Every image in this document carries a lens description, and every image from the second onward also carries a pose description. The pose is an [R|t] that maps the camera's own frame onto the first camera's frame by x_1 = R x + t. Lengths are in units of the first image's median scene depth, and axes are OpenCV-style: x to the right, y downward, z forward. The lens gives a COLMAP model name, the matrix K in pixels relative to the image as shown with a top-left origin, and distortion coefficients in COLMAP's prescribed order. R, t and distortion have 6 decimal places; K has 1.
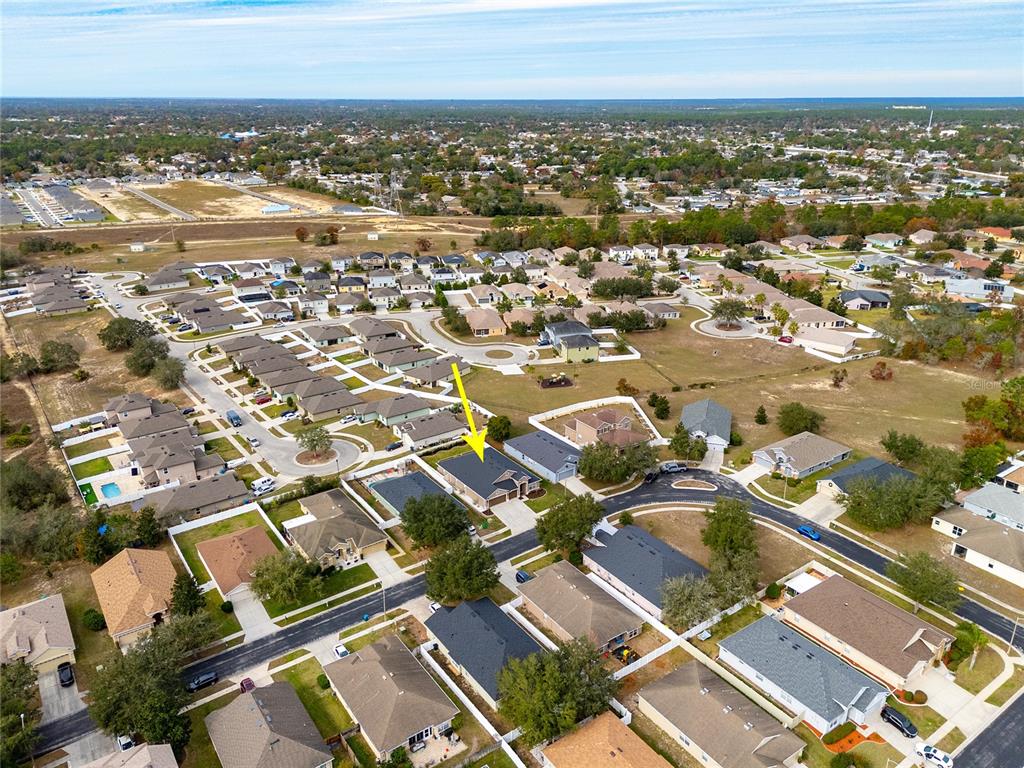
lens RADIAL K [[750.5, 0, 506.0], [0, 750.5, 384.1], [0, 0, 1]] dist [0.111243, -0.154685]
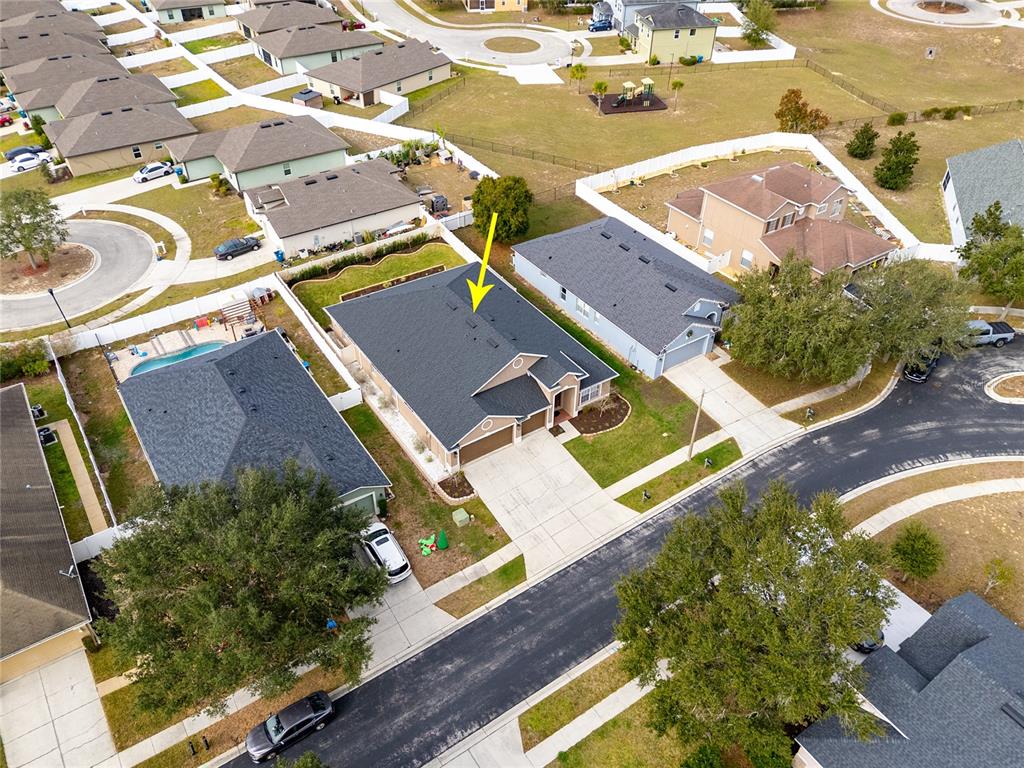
lens RADIAL K [[772.9, 0, 512.0], [0, 772.9, 384.0], [0, 0, 1]] dist [0.063974, -0.056813]
pose [[0.999607, 0.026181, -0.010033, 0.001864], [-0.021810, 0.950961, 0.308541, 0.017645], [0.017619, -0.308201, 0.951158, 0.503612]]
